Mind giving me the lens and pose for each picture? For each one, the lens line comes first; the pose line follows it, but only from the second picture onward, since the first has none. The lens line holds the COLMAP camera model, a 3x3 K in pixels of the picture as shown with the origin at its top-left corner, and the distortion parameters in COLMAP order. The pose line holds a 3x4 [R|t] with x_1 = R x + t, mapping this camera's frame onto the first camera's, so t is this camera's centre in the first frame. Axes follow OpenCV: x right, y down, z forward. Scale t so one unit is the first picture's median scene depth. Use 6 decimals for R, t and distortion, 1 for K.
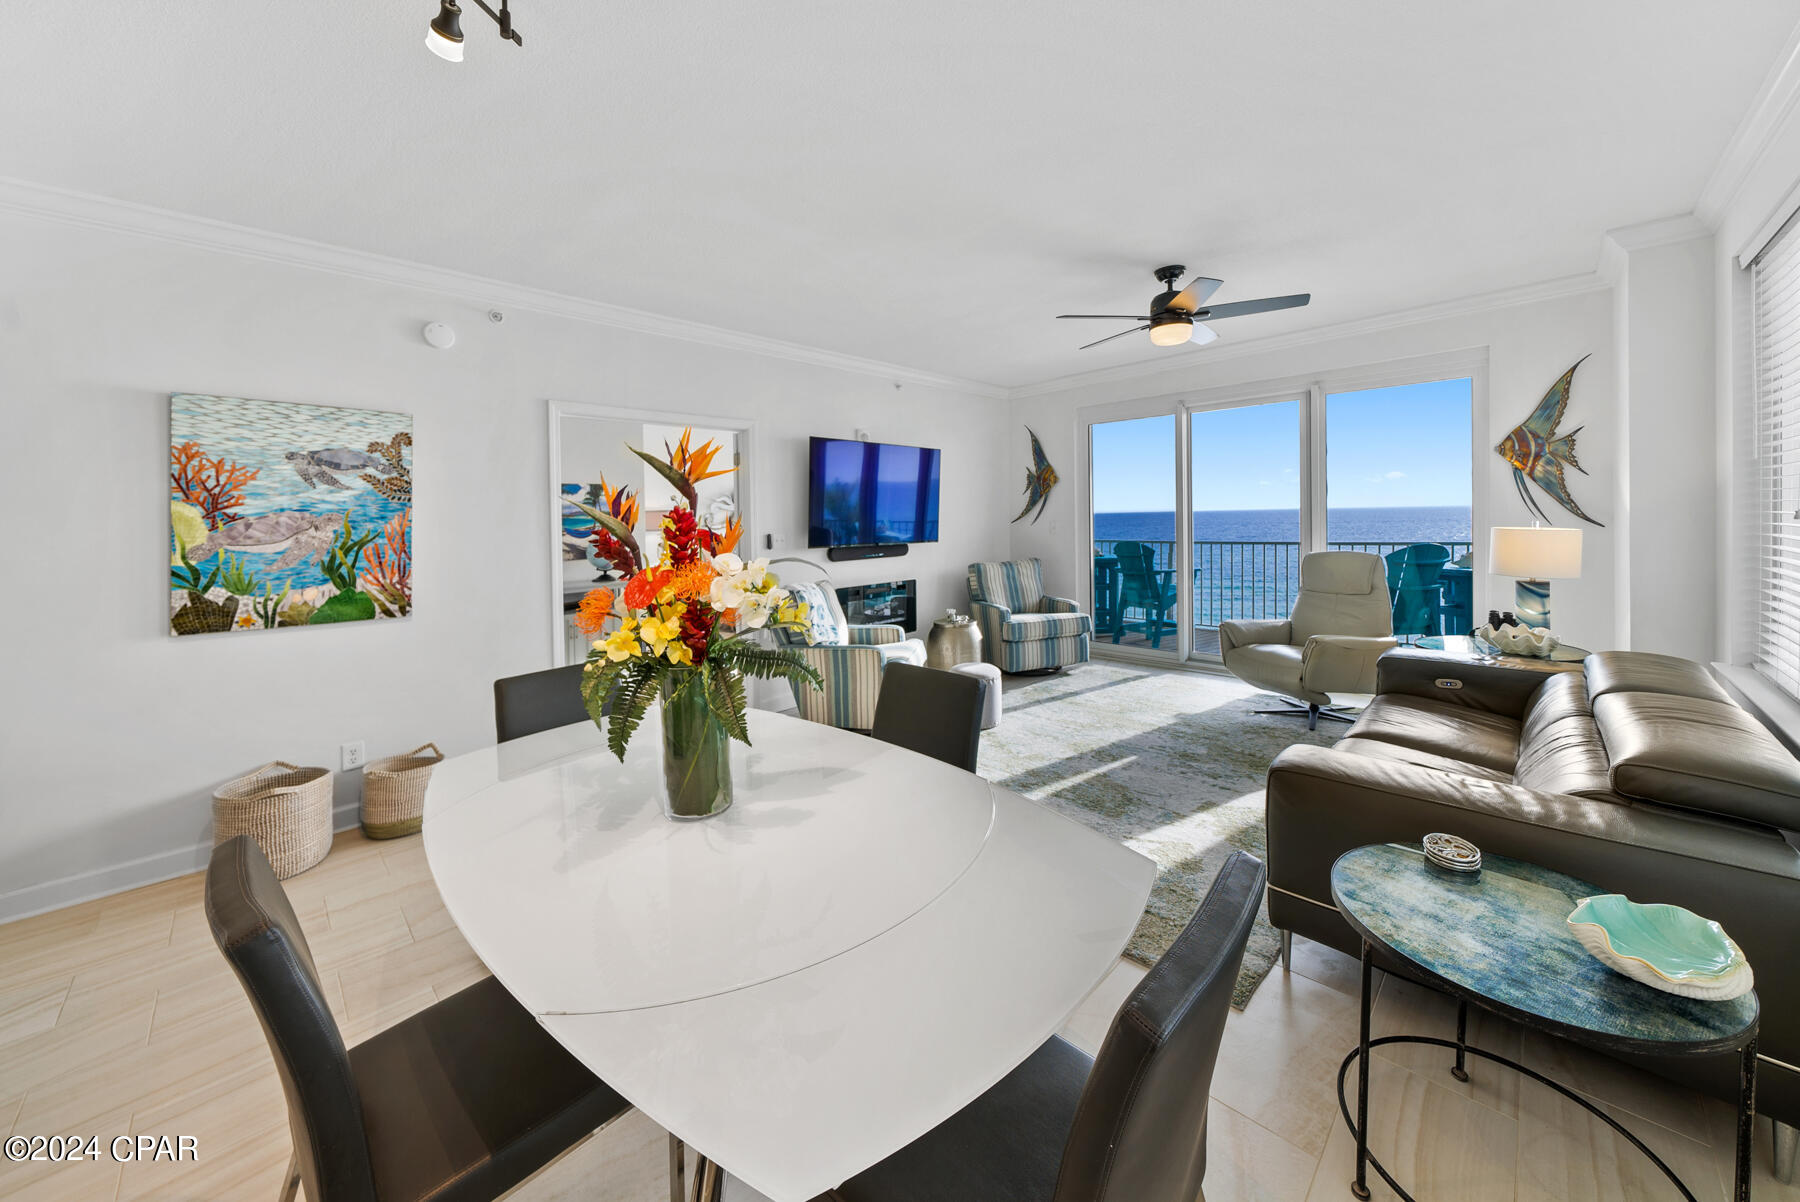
lens RADIAL K [[657.4, 0, 892.4], [0, 657.4, 517.9], [0, 0, 1]] dist [-0.010827, 0.000097]
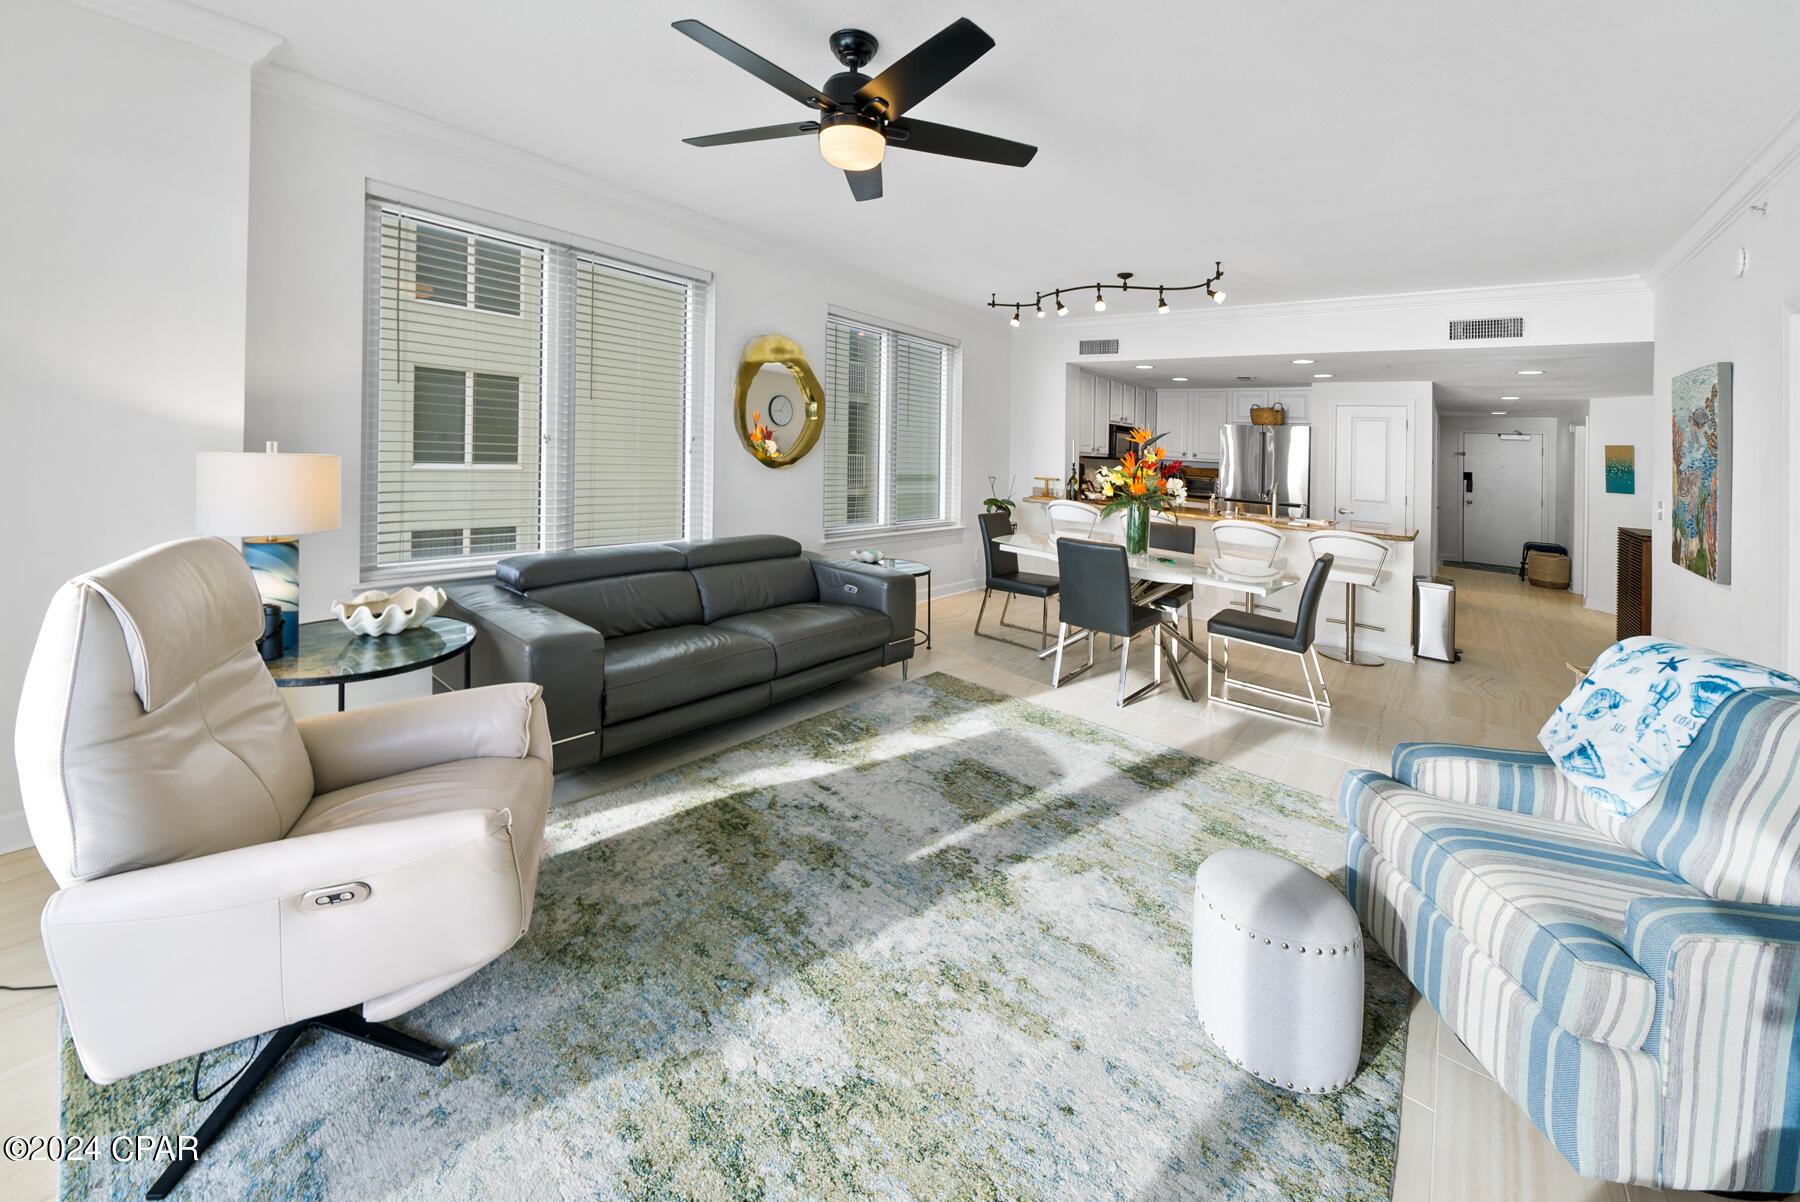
lens RADIAL K [[681.2, 0, 925.2], [0, 681.2, 415.7], [0, 0, 1]] dist [0.002290, 0.000111]
pose [[-0.988495, -0.040224, -0.145810, 0.509765], [-0.035604, 0.998782, -0.034160, -0.011801], [0.147006, -0.028576, -0.988723, 1.788438]]
